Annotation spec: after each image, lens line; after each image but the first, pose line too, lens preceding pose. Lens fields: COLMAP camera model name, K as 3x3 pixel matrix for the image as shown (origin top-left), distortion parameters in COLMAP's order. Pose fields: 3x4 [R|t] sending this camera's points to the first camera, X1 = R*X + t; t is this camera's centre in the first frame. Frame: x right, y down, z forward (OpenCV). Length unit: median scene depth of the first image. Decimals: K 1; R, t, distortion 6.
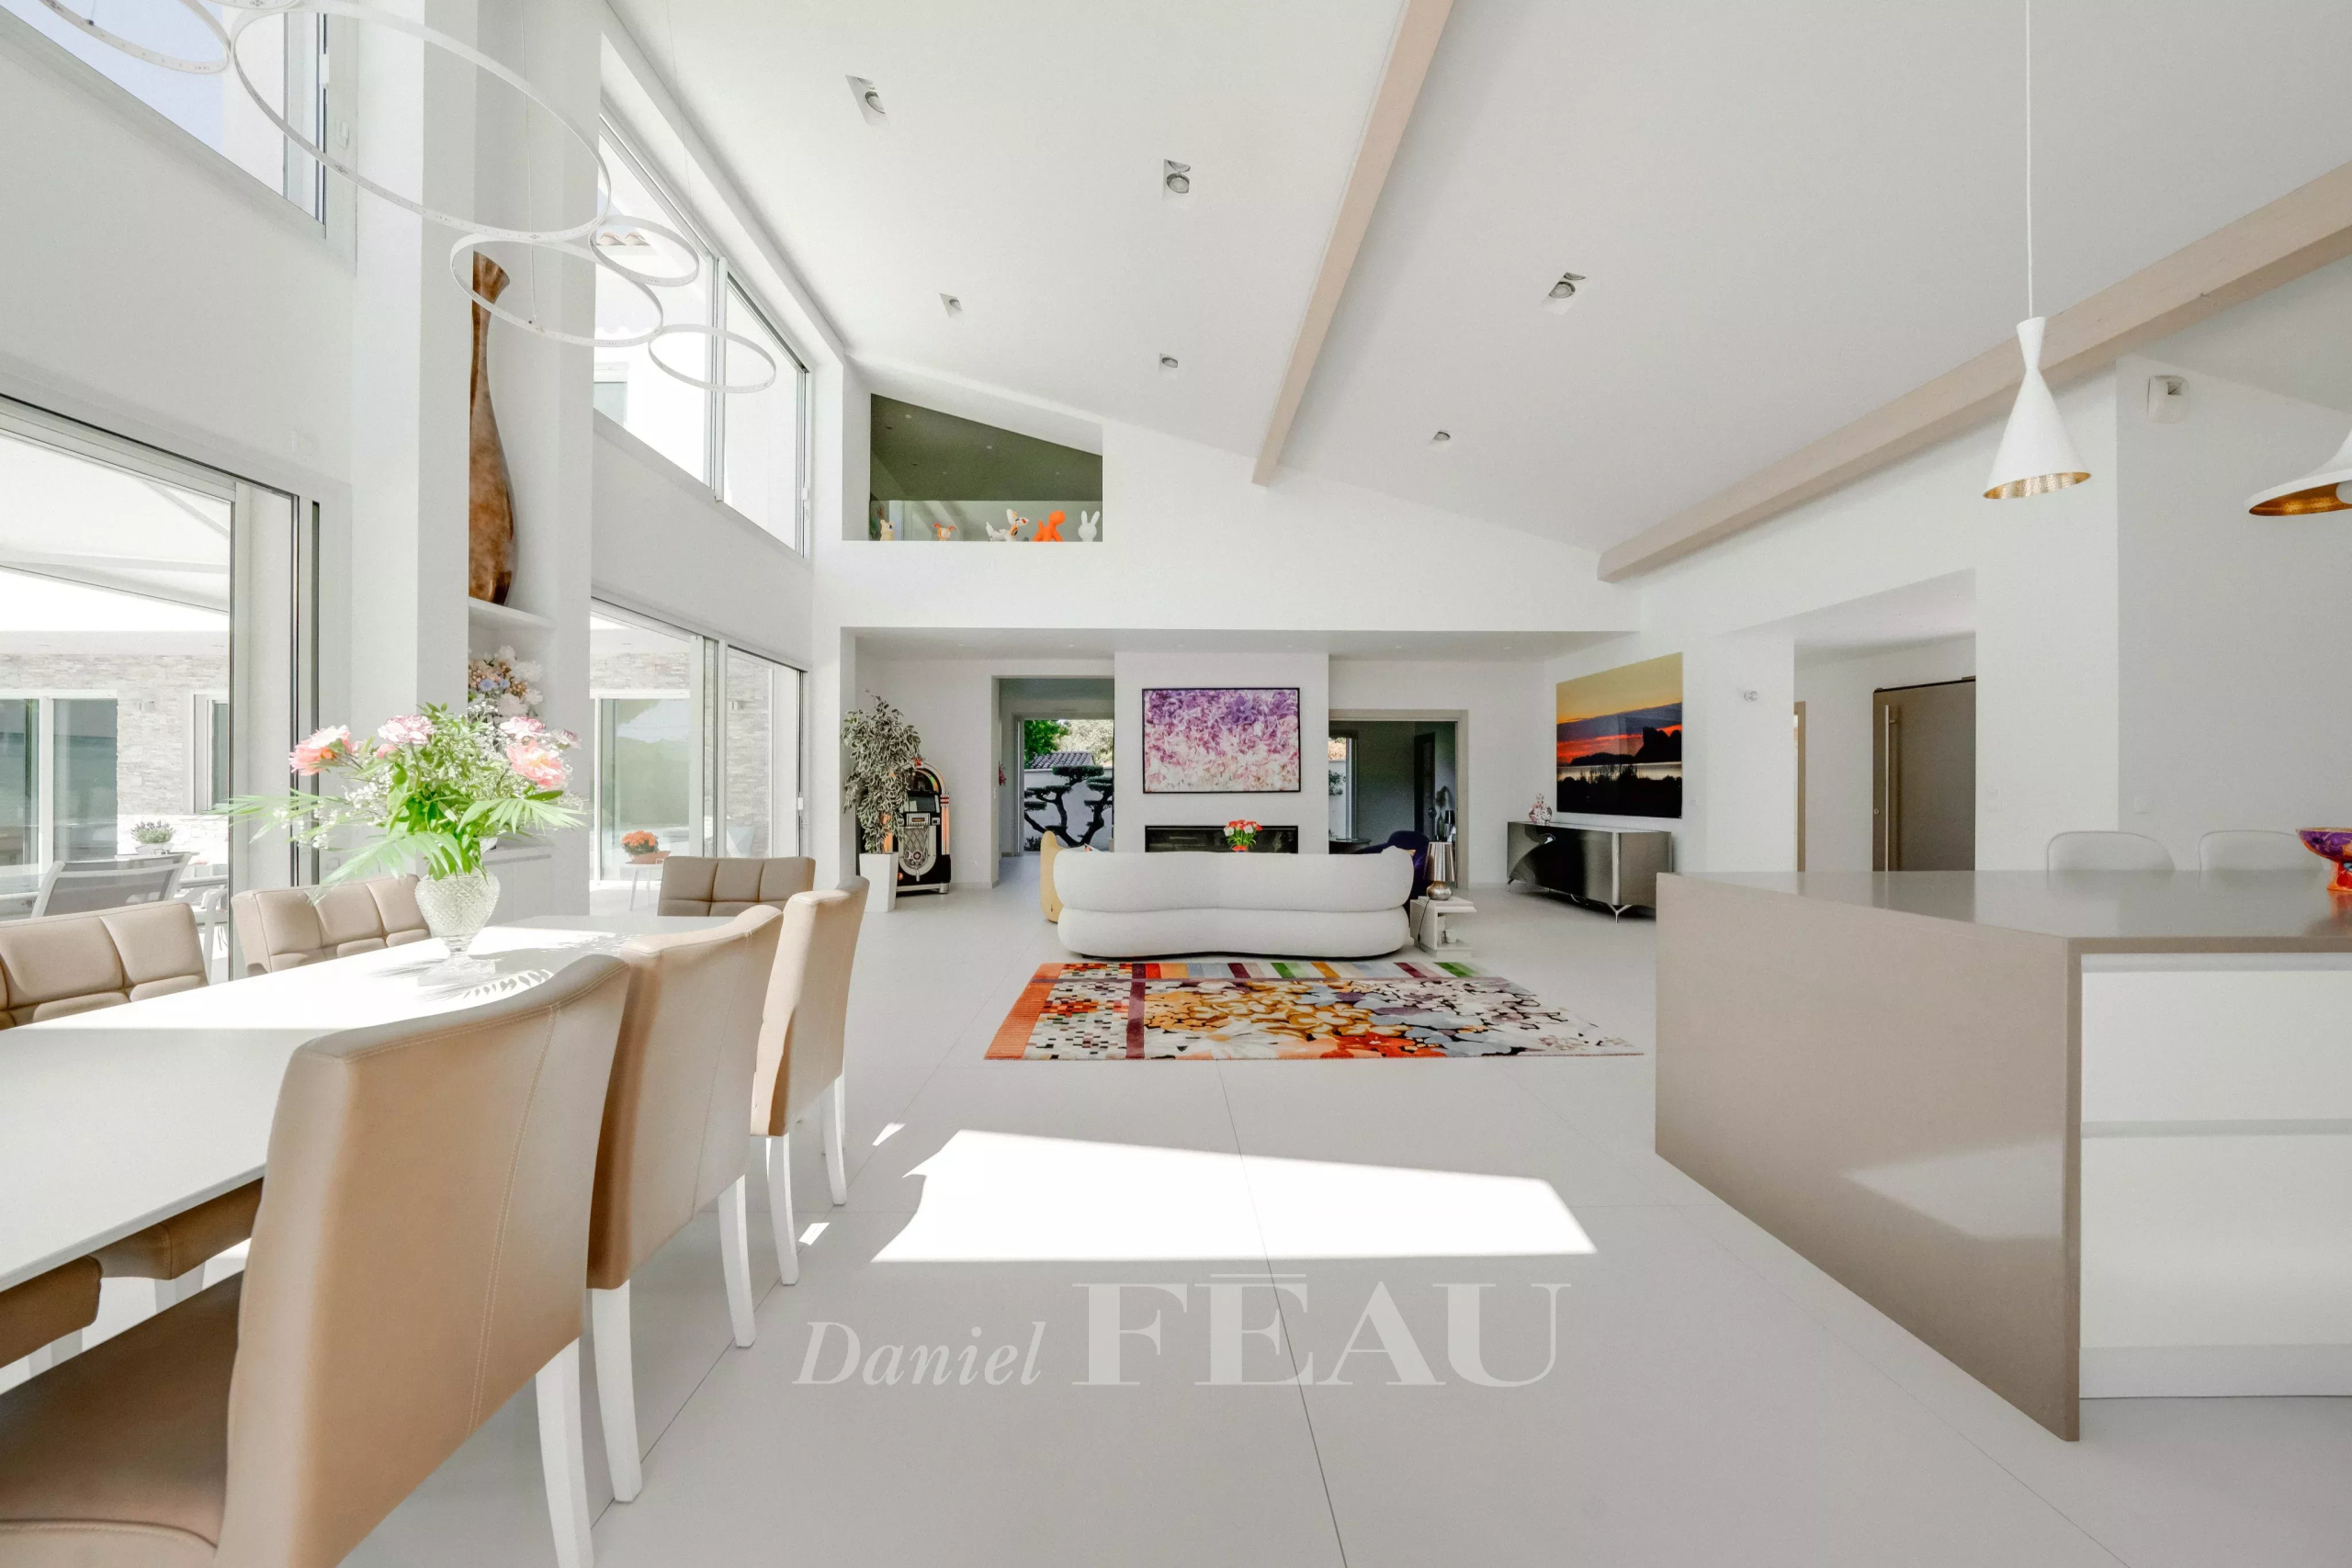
lens RADIAL K [[816.7, 0, 1165.1], [0, 816.7, 791.9], [0, 0, 1]] dist [-0.014407, 0.000348]
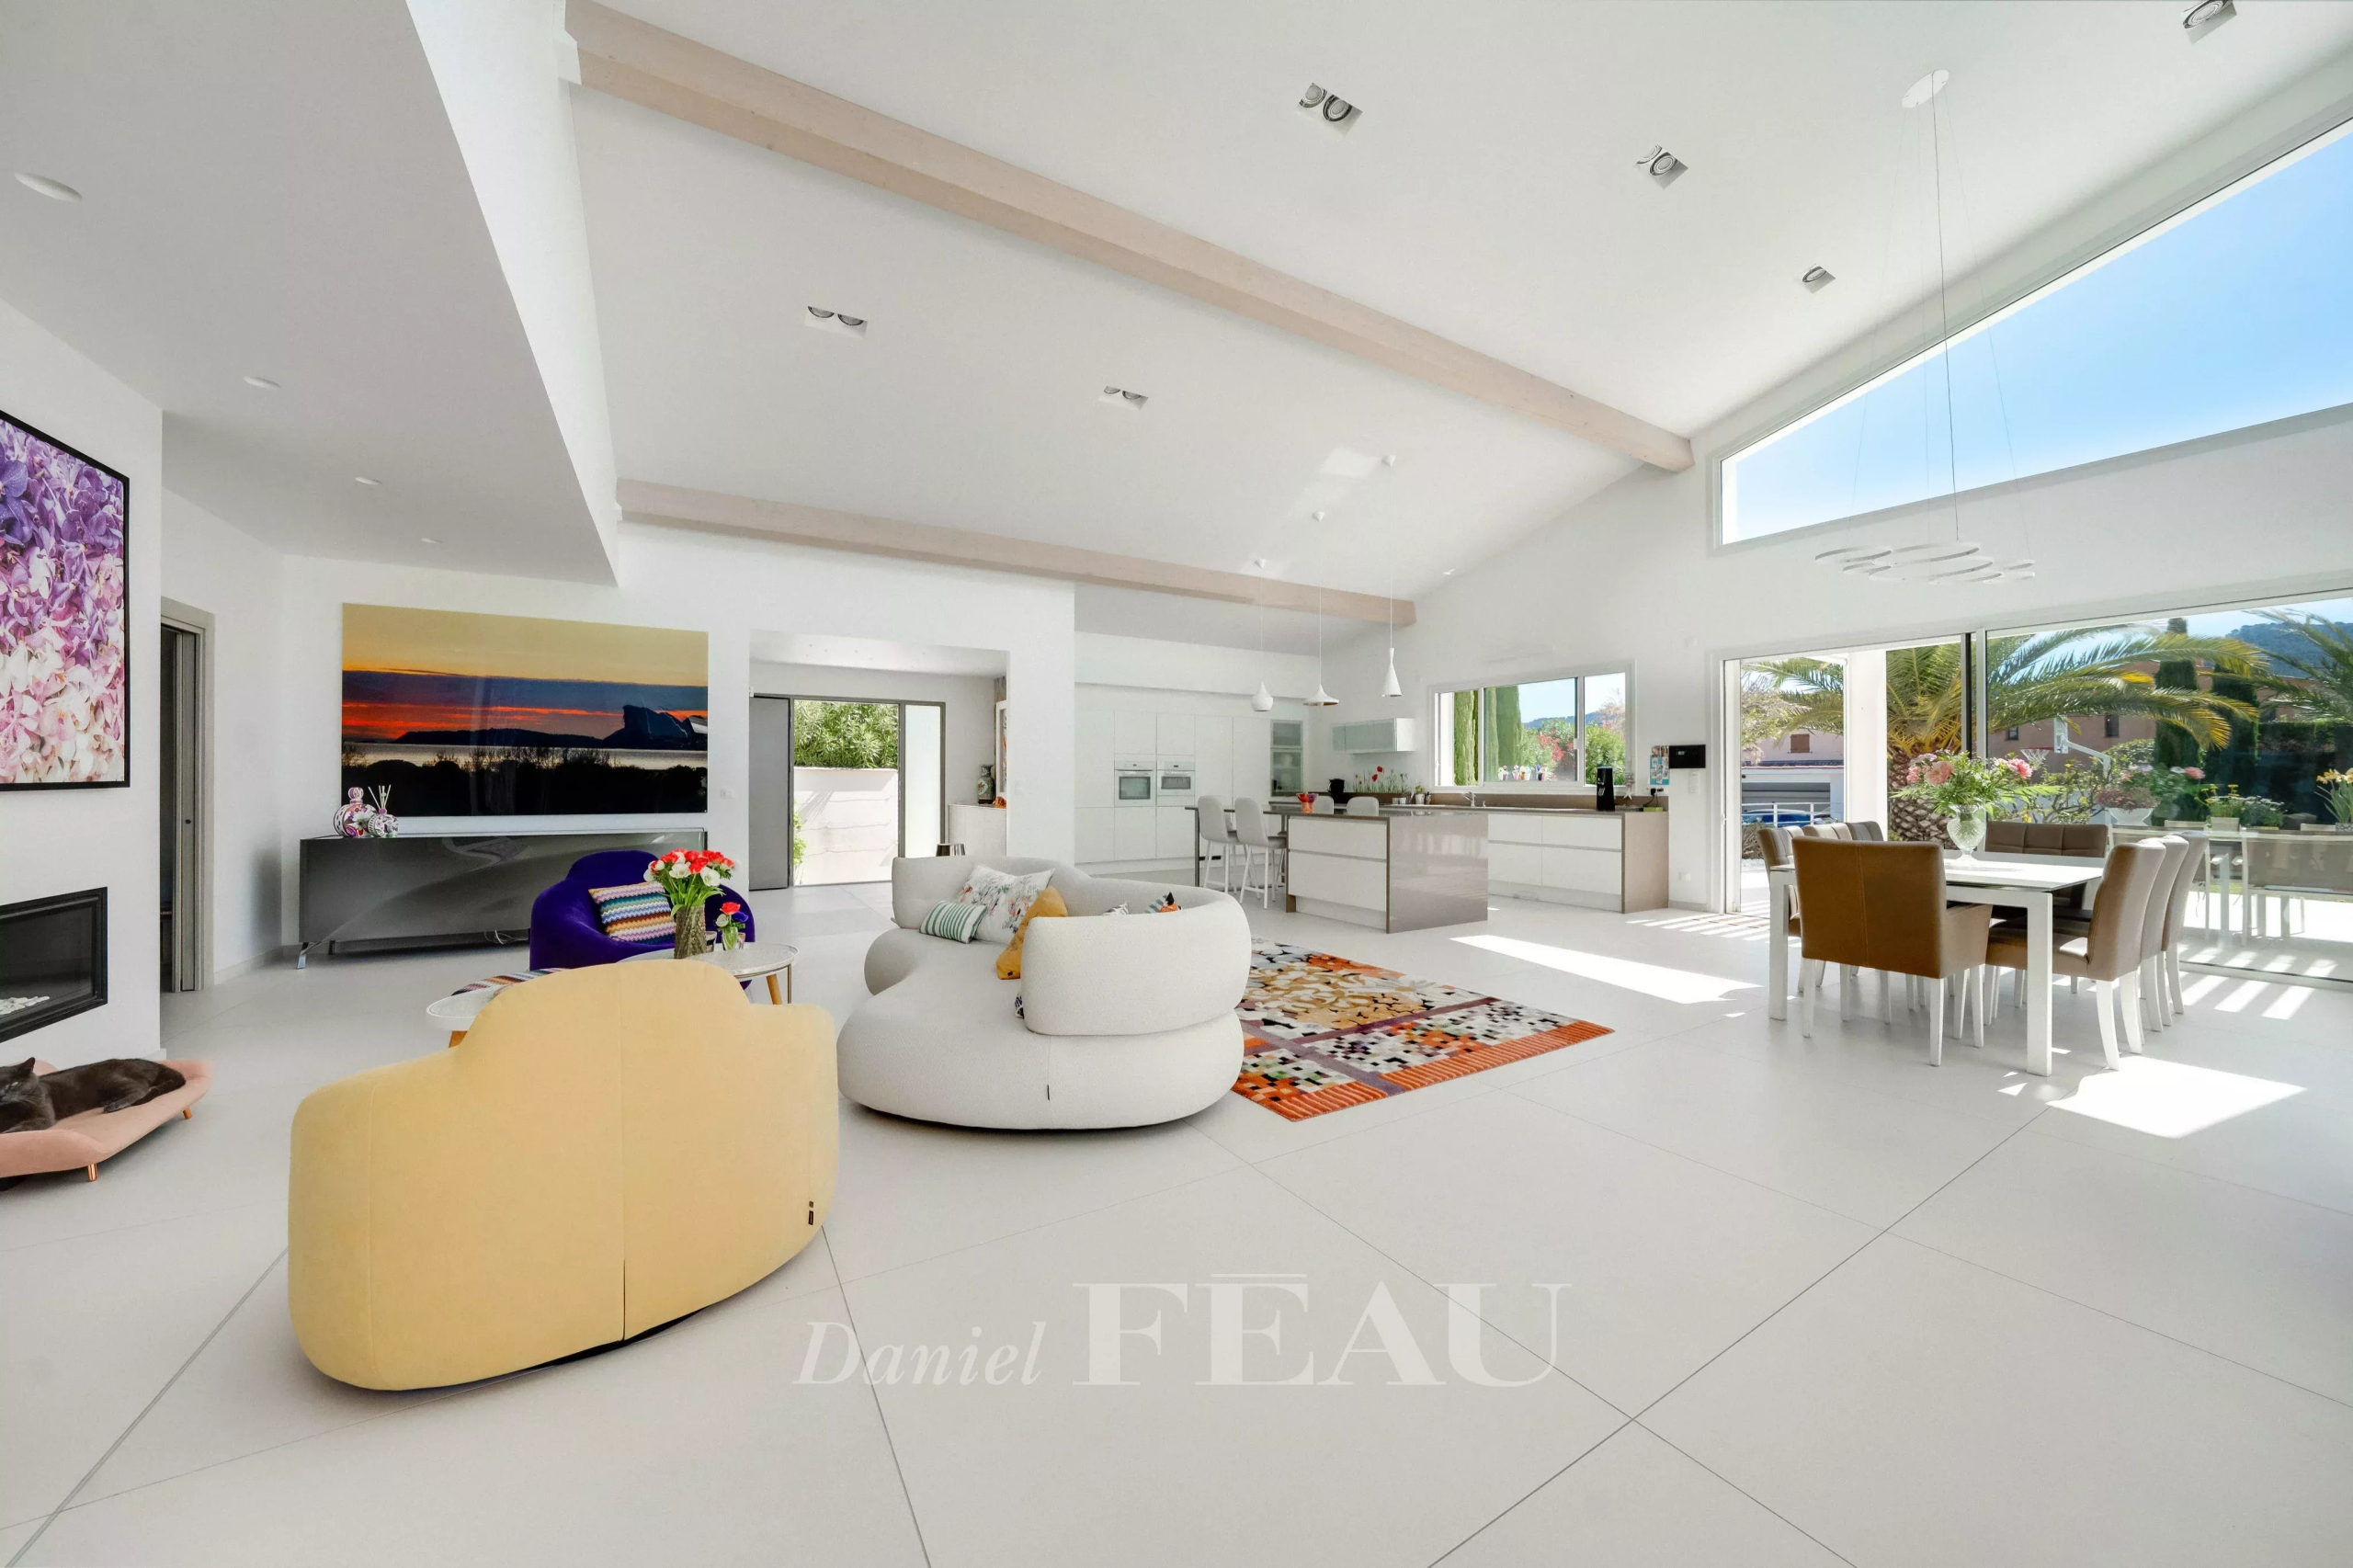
lens RADIAL K [[817.1, 0, 1170.3], [0, 817.1, 780.7], [0, 0, 1]] dist [-0.014407, 0.000348]
pose [[-0.496602, 0.000401, 0.867978, -0.335811], [-0.000961, 0.999999, -0.001012, -0.002574], [-0.867978, -0.001337, -0.496601, 0.791105]]
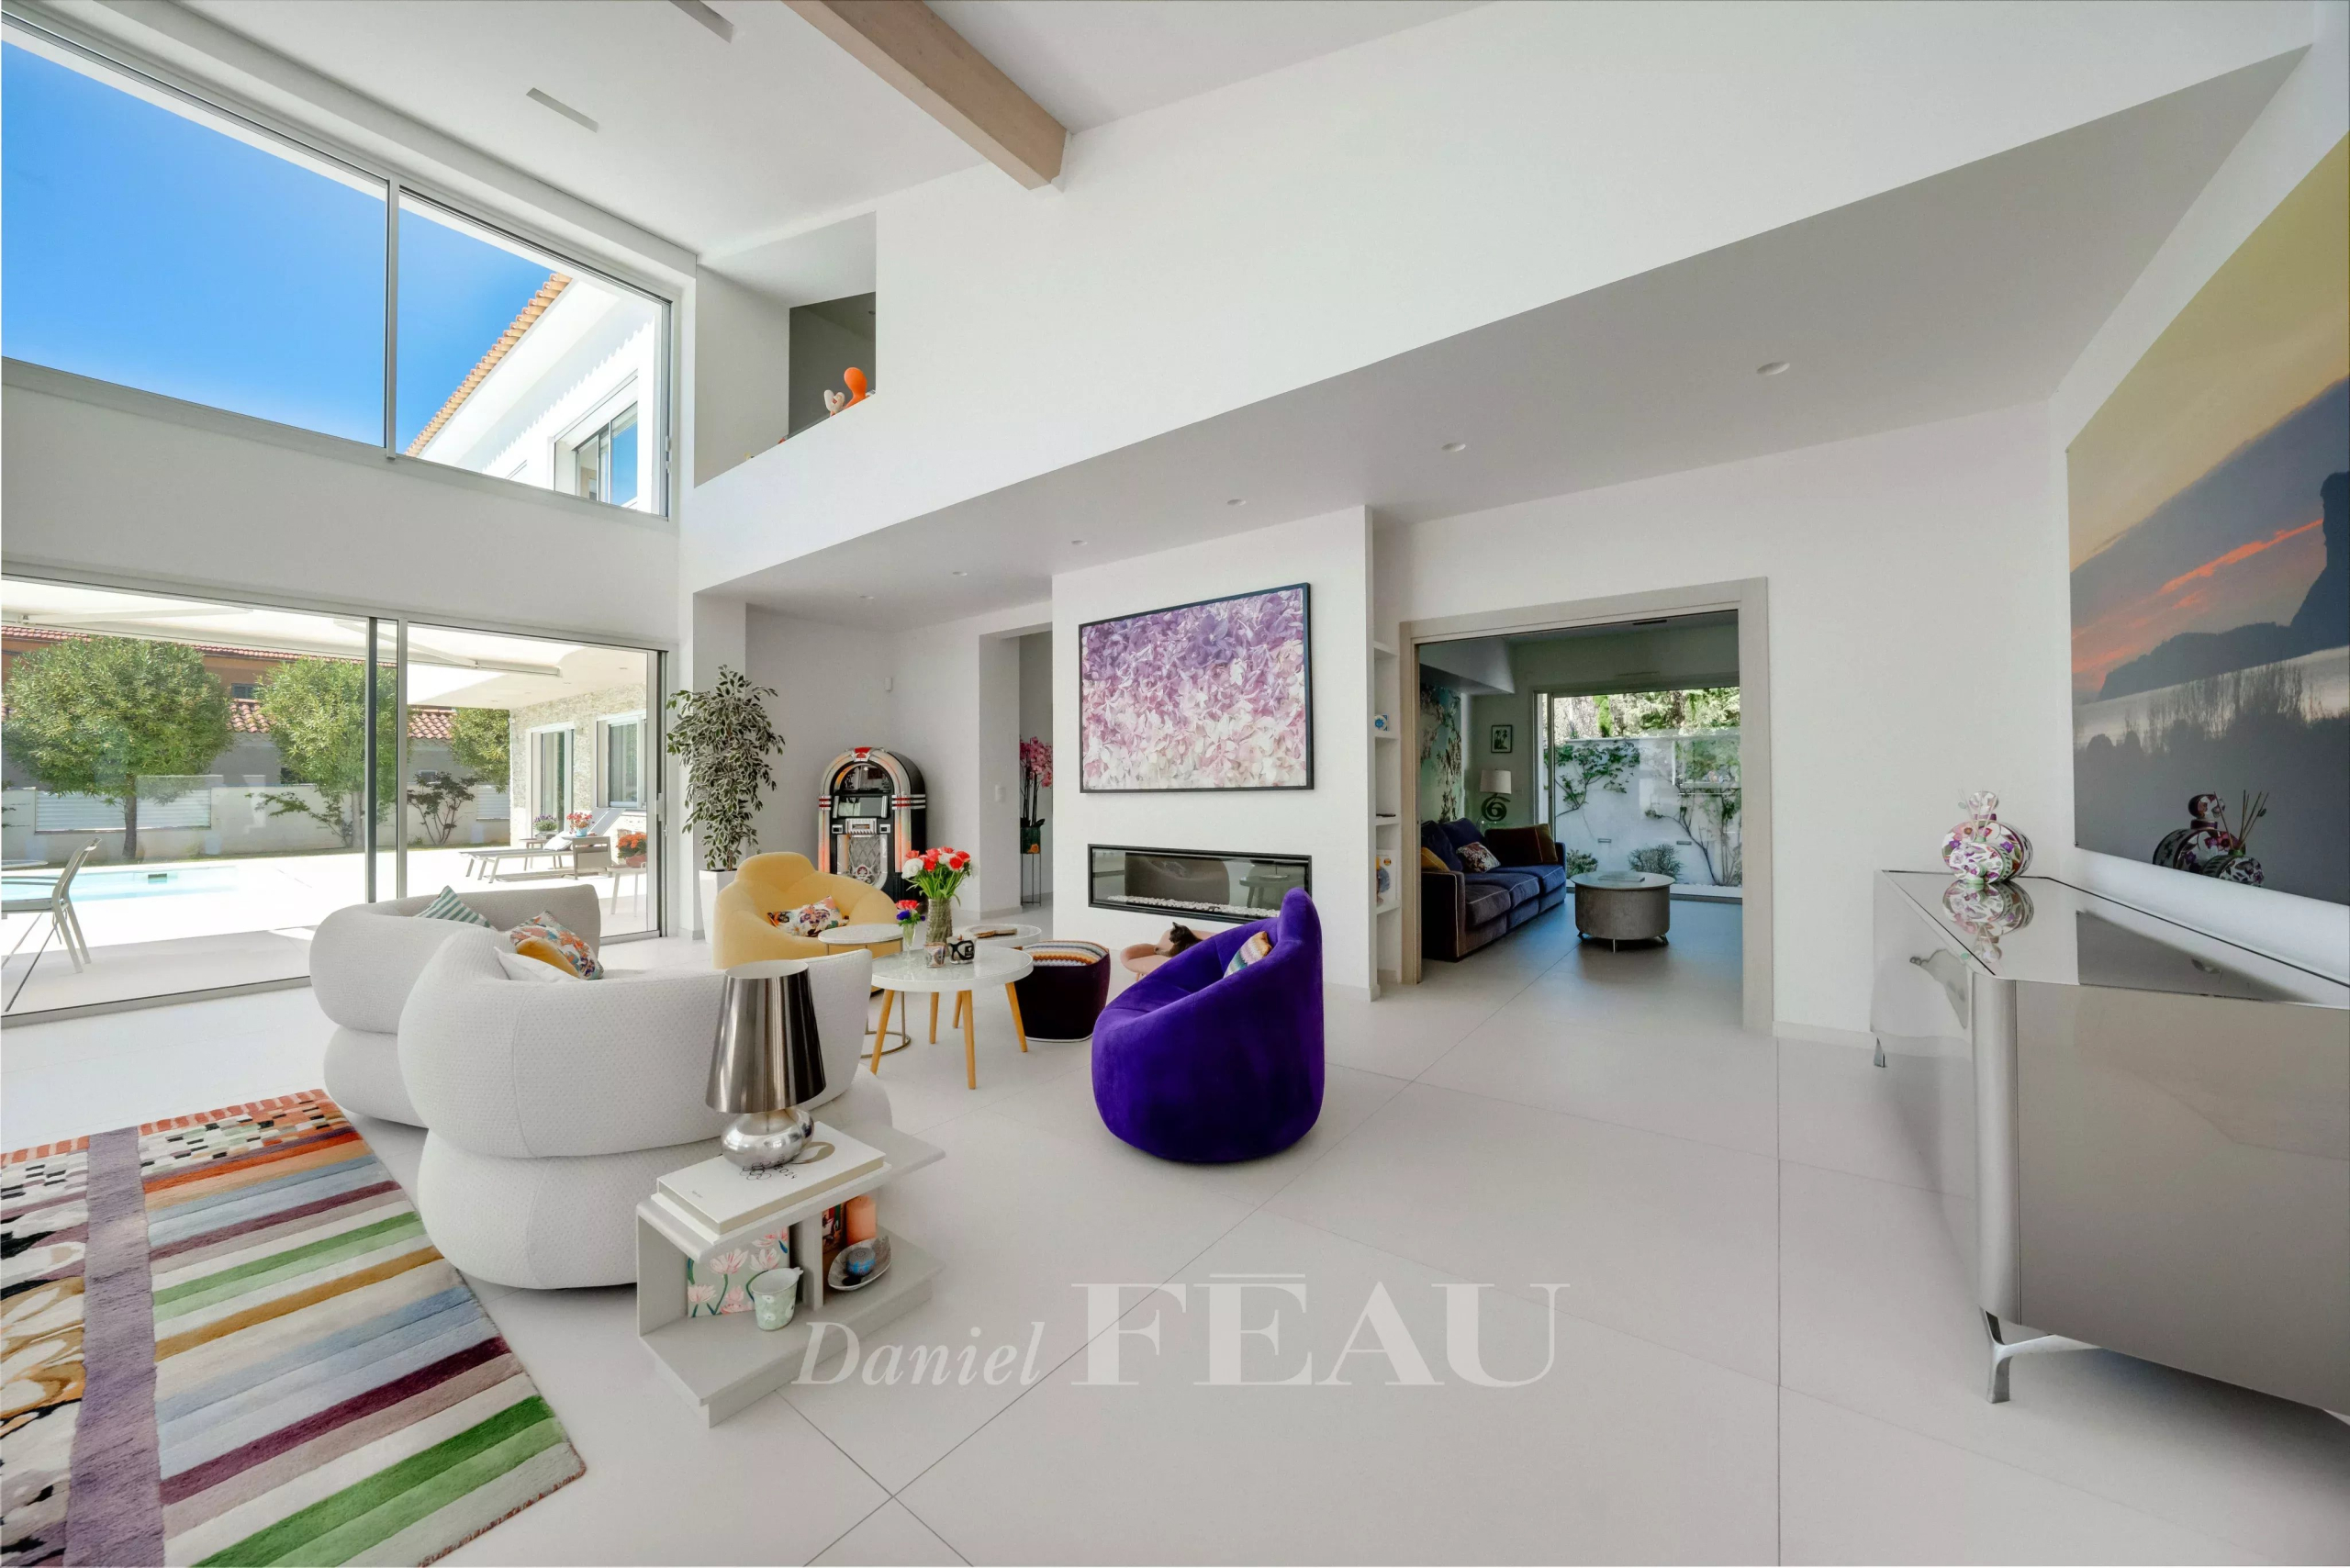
lens RADIAL K [[816.1, 0, 1166.1], [0, 816.1, 780.3], [0, 0, 1]] dist [-0.014407, 0.000348]
pose [[0.777144, -0.011348, -0.629220, 0.413868], [0.006700, 0.999930, -0.009760, -0.001250], [0.629287, 0.003369, 0.777166, 0.556737]]
